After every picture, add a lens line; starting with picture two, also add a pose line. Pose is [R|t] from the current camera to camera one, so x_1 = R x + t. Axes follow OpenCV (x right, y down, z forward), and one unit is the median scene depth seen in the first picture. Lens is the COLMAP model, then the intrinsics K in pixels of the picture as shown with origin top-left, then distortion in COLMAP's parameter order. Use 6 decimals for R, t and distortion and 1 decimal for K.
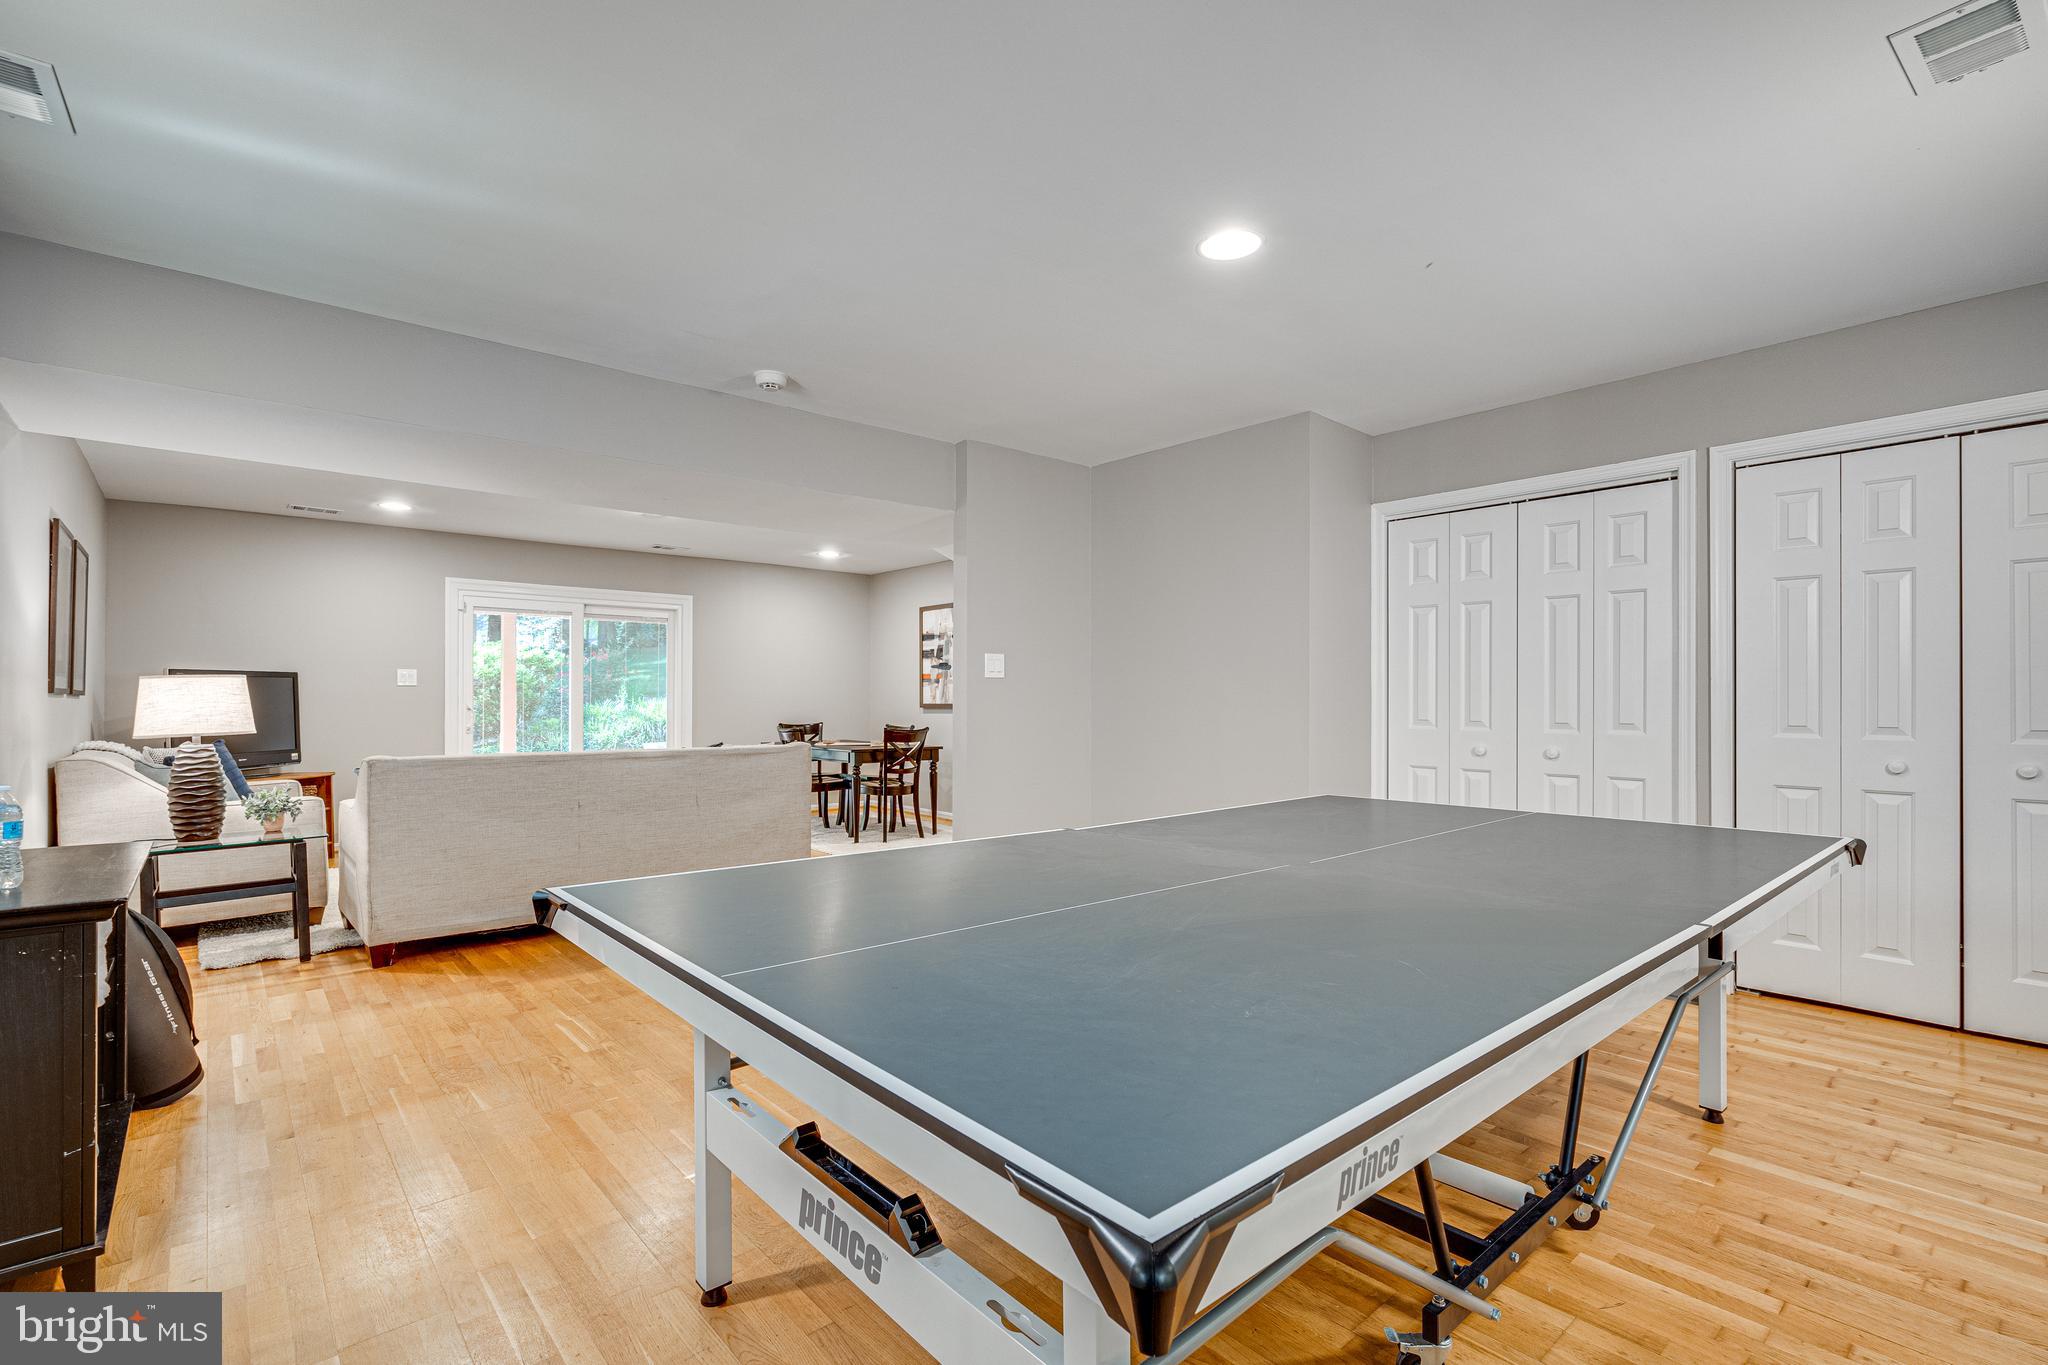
lens RADIAL K [[936.4, 0, 1020.0], [0, 936.4, 695.9], [0, 0, 1]] dist [0.001710, 0.000476]
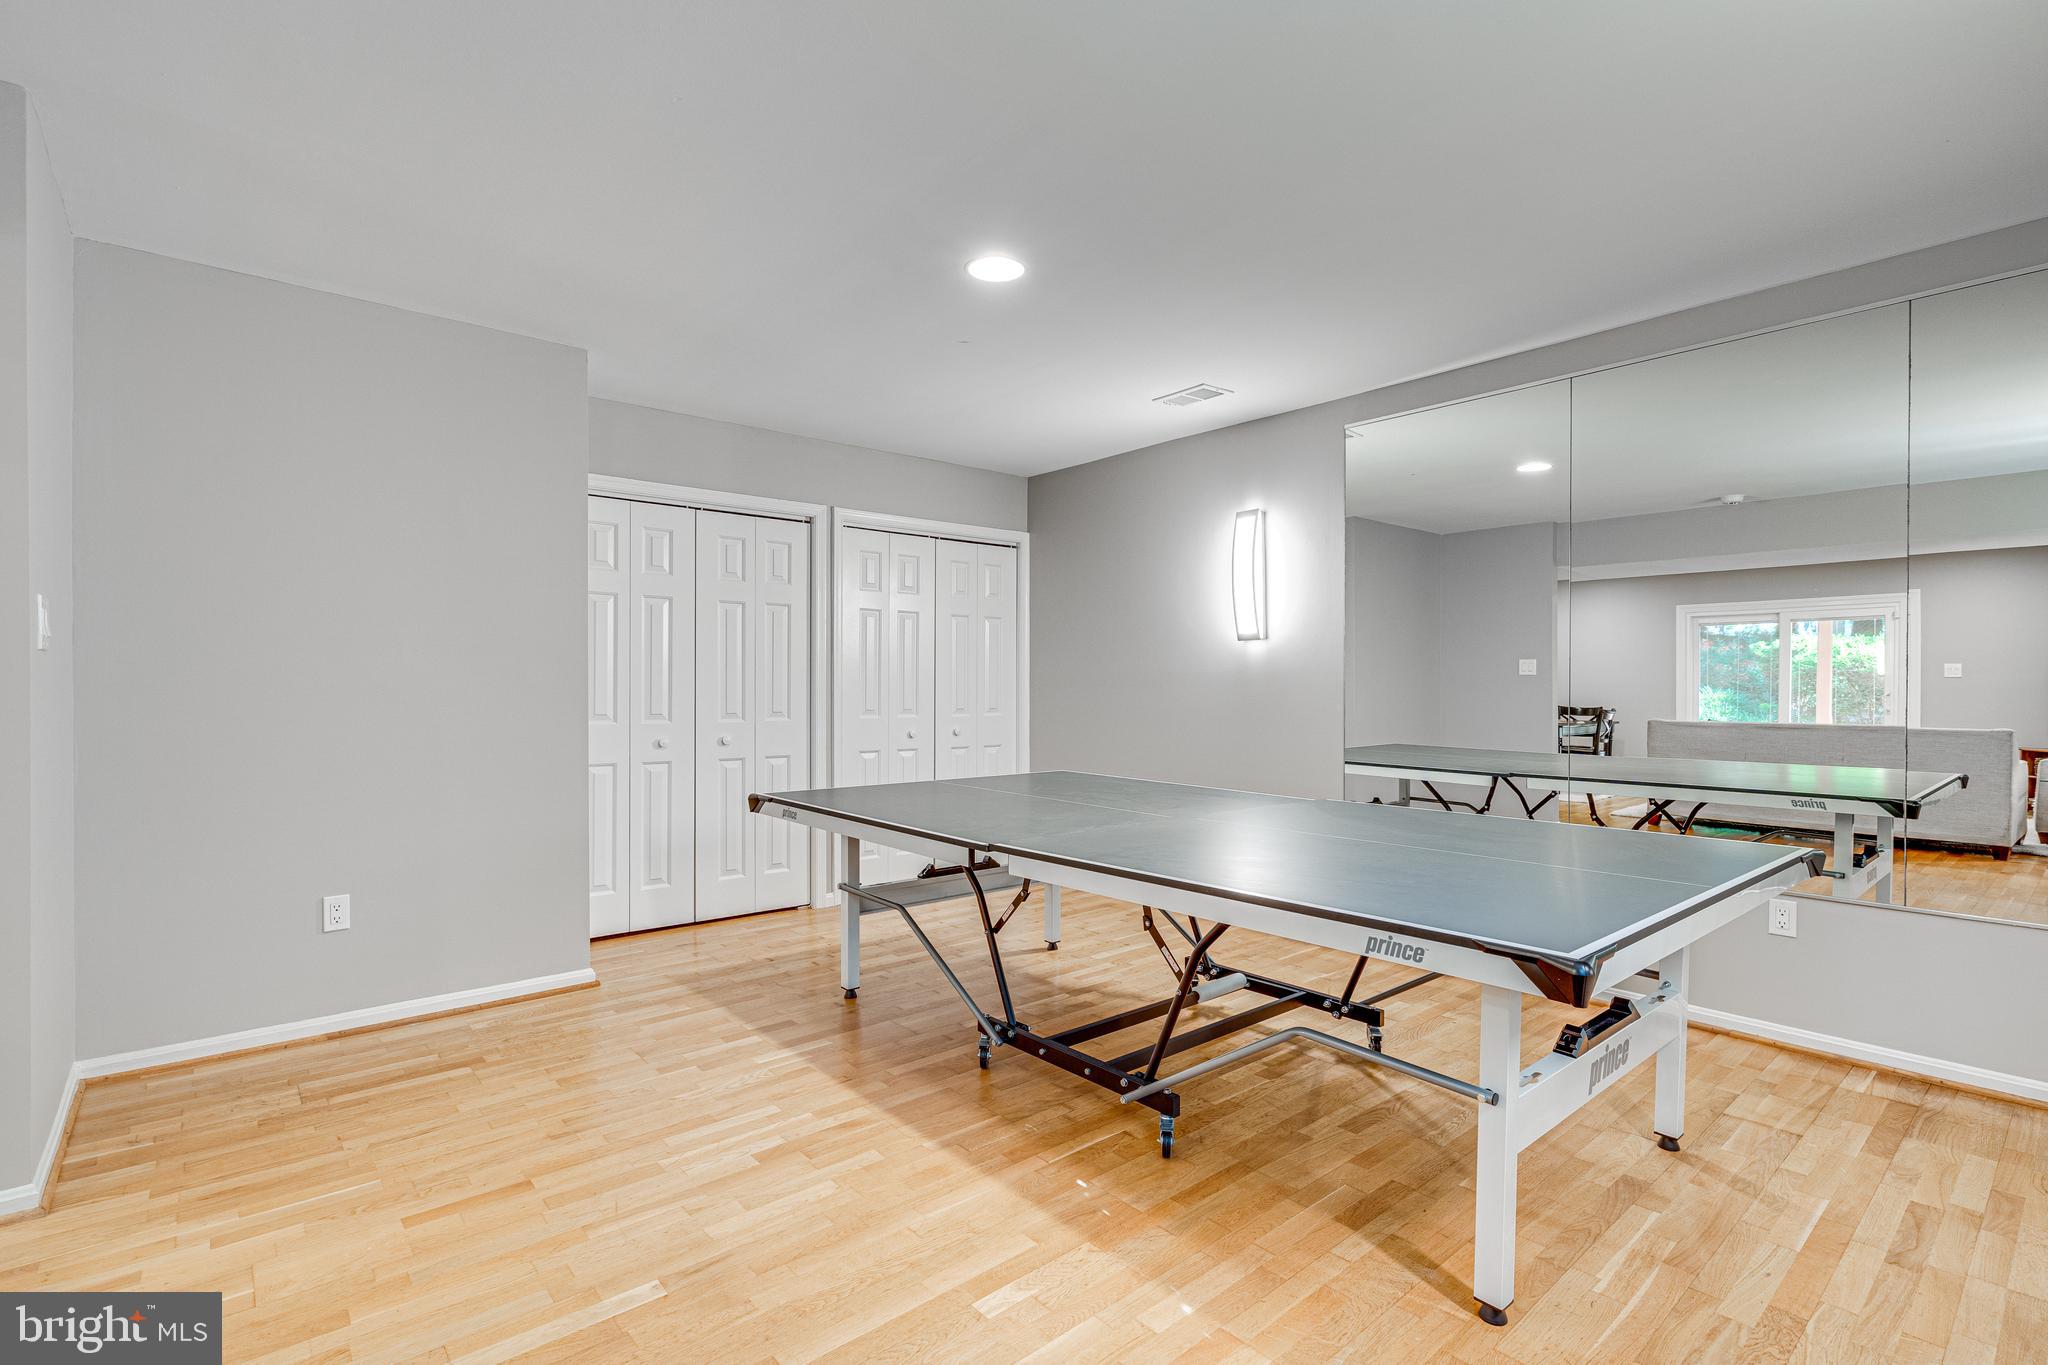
lens RADIAL K [[936.4, 0, 1020.0], [0, 936.4, 695.9], [0, 0, 1]] dist [0.001710, 0.000476]
pose [[0.032855, -0.003937, 0.999452, -0.527094], [-0.000239, 0.999992, 0.003947, 0.003210], [-0.999460, -0.000369, 0.032854, 0.591936]]
